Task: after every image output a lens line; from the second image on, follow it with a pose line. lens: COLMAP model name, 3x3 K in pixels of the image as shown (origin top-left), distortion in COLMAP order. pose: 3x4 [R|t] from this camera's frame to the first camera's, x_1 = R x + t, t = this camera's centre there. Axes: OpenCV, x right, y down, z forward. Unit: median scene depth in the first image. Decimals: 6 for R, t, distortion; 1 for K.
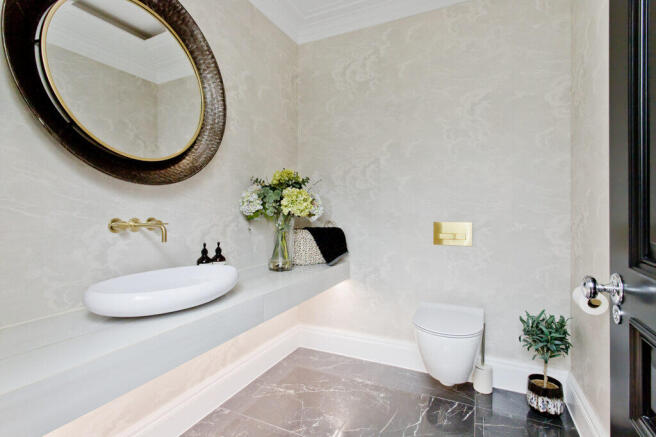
lens RADIAL K [[319.8, 0, 328.0], [0, 319.8, 218.5], [0, 0, 1]] dist [-0.001411, -0.000364]
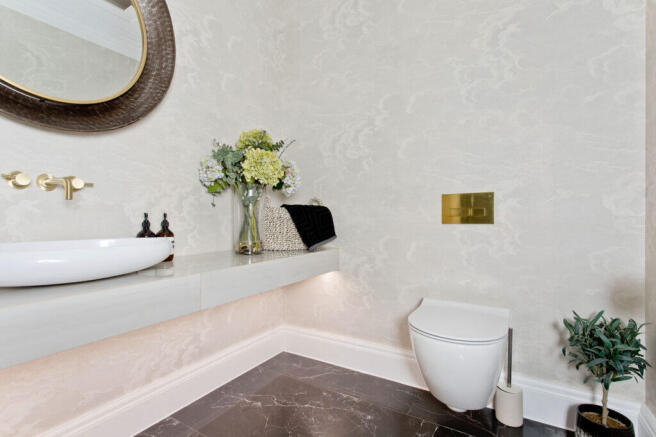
lens RADIAL K [[331.9, 0, 308.1], [0, 331.9, 219.6], [0, 0, 1]] dist [-0.001324, -0.000267]
pose [[0.993222, 0.007711, -0.115978, 0.111120], [-0.009096, 0.999893, -0.011422, 0.088949], [0.115877, 0.012399, 0.993186, 0.186273]]
